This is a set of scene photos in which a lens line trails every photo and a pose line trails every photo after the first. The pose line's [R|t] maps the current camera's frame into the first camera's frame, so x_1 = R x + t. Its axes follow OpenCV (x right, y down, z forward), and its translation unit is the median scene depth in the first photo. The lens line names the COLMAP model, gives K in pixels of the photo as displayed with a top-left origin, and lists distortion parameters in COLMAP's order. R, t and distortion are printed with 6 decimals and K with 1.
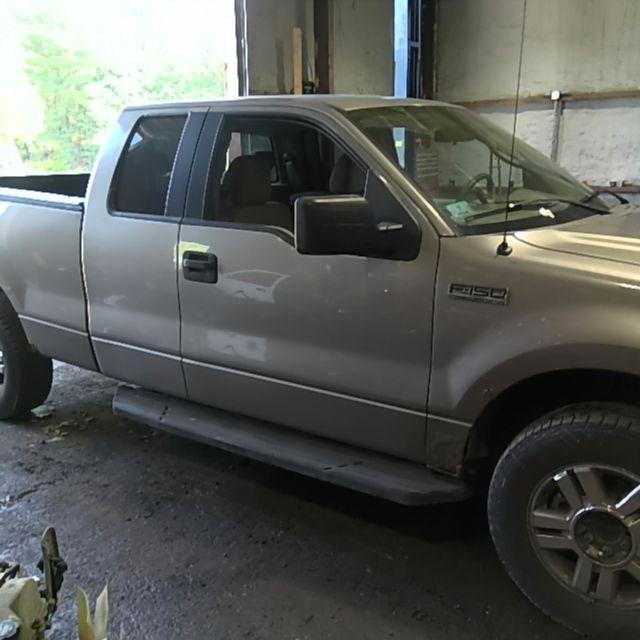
lens RADIAL K [[691.3, 0, 317.9], [0, 691.3, 319.9], [0, 0, 1]] dist [0.144019, -0.238868]
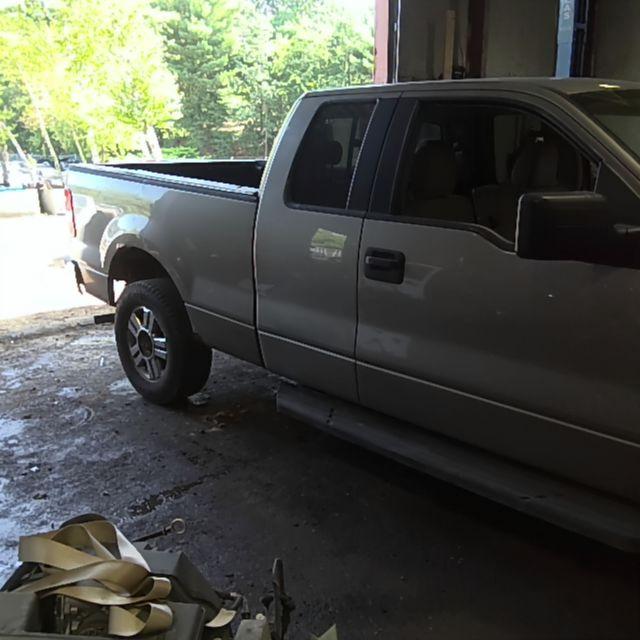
lens RADIAL K [[691.3, 0, 317.9], [0, 691.3, 319.9], [0, 0, 1]] dist [0.144019, -0.238868]
pose [[0.986304, 0.052837, -0.156243, -0.101586], [-0.050310, 0.998532, 0.020090, -0.016139], [0.157075, -0.011954, 0.987514, 0.061898]]
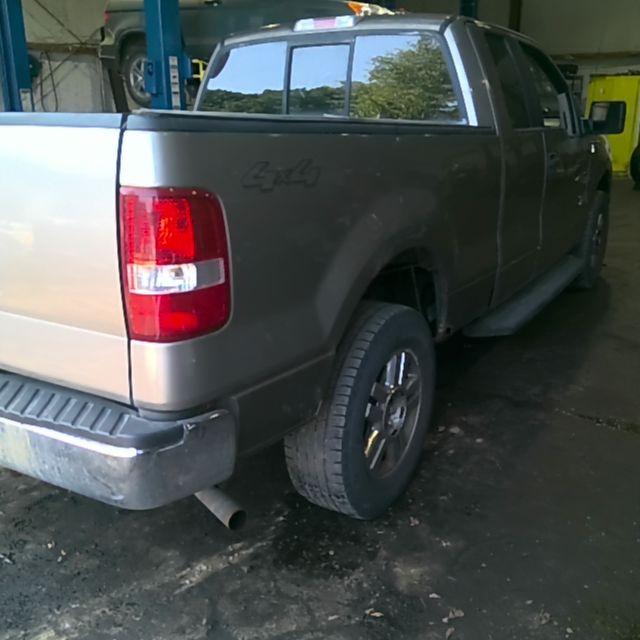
lens RADIAL K [[681.9, 0, 317.3], [0, 681.9, 319.5], [0, 0, 1]] dist [0.146199, -0.256149]
pose [[-0.076674, -0.287450, 0.954722, -1.343759], [0.242256, 0.923476, 0.297498, -0.276465], [-0.967178, 0.254098, -0.001170, 1.397053]]
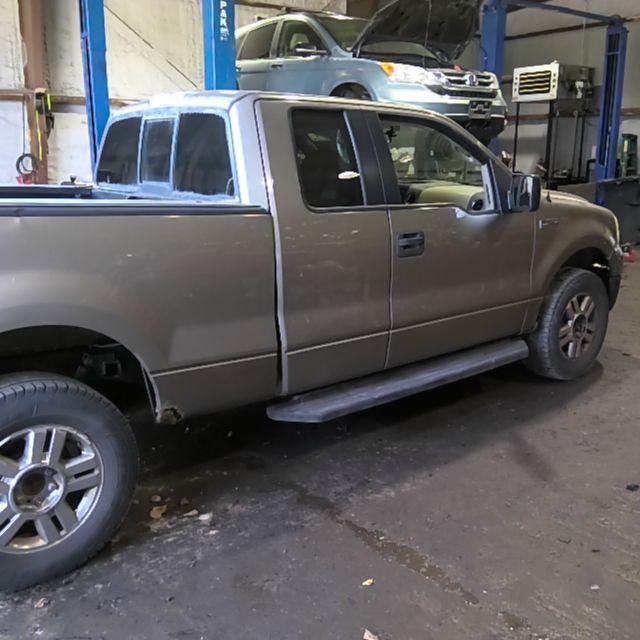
lens RADIAL K [[691.3, 0, 317.9], [0, 691.3, 319.9], [0, 0, 1]] dist [0.144019, -0.238868]
pose [[0.255732, -0.220387, 0.941292, -1.261788], [0.223254, 0.960813, 0.164304, -0.169187], [-0.940616, 0.168129, 0.294913, 0.774668]]
